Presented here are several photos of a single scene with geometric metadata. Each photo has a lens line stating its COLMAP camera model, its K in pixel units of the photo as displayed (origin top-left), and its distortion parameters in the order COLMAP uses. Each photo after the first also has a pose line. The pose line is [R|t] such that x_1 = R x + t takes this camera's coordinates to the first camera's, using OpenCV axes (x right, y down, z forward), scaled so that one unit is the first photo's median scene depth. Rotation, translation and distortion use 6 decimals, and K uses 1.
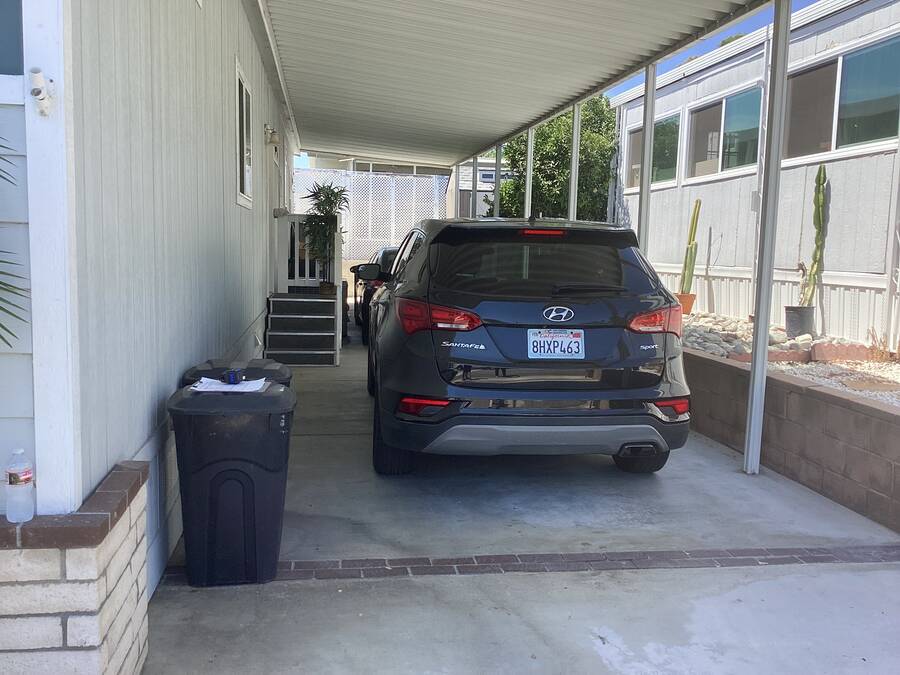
lens RADIAL K [[808.7, 0, 450.0], [0, 808.7, 337.5], [0, 0, 1]] dist [0.134258, -0.244539]
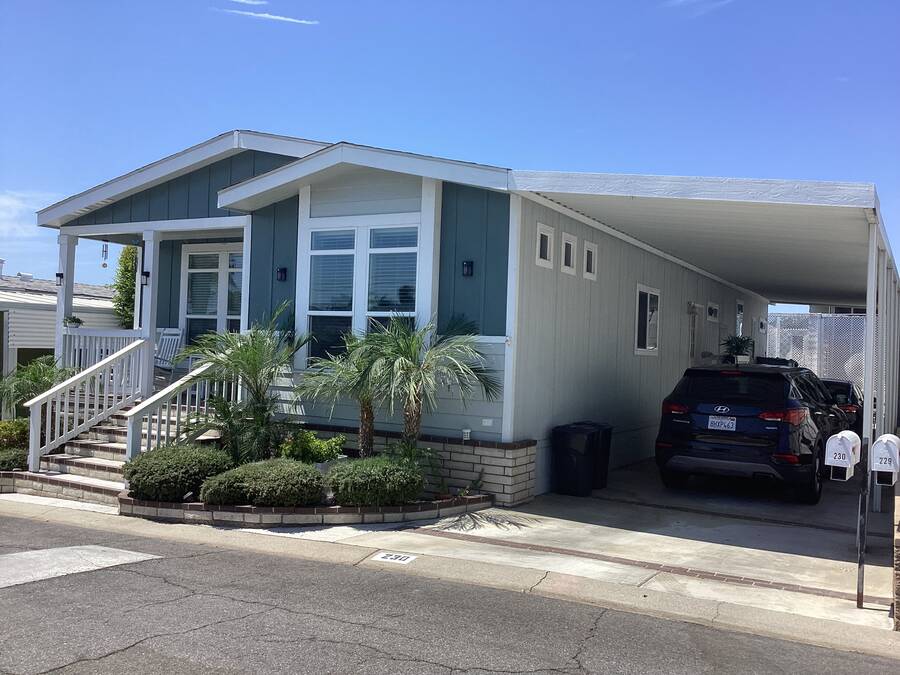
lens RADIAL K [[808.7, 0, 450.0], [0, 808.7, 337.5], [0, 0, 1]] dist [0.134258, -0.244539]
pose [[0.775779, -0.011687, -0.630897, 0.978224], [-0.084746, 0.988841, -0.122526, 0.115100], [0.625288, 0.148519, 0.766131, -1.228947]]
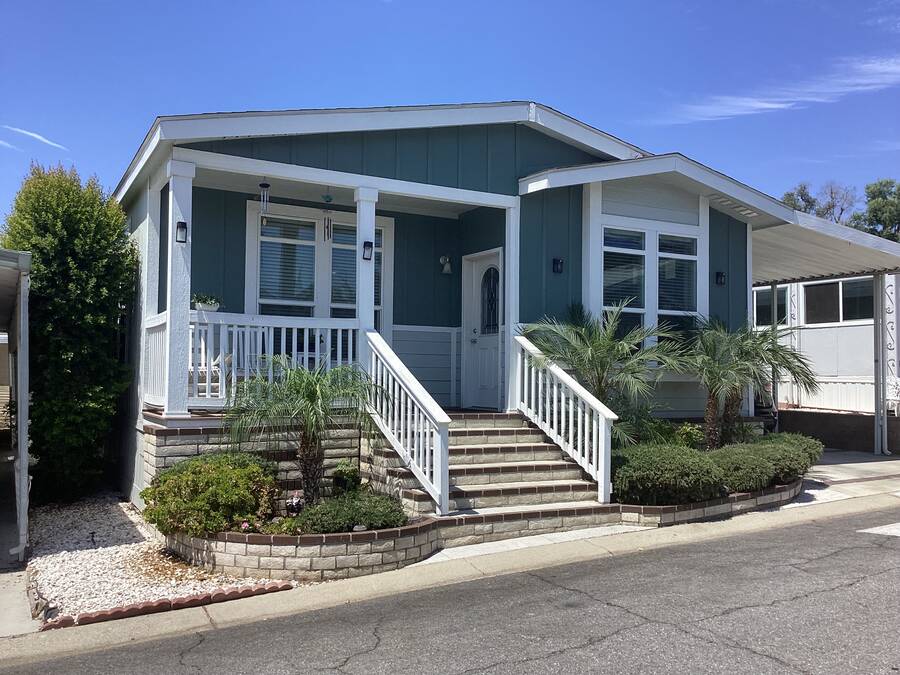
lens RADIAL K [[808.7, 0, 450.0], [0, 808.7, 337.5], [0, 0, 1]] dist [0.134258, -0.244539]
pose [[0.941507, -0.004406, 0.336965, -2.148545], [0.055968, 0.988072, -0.143460, 0.191461], [-0.332314, 0.153927, 0.930523, -1.744375]]
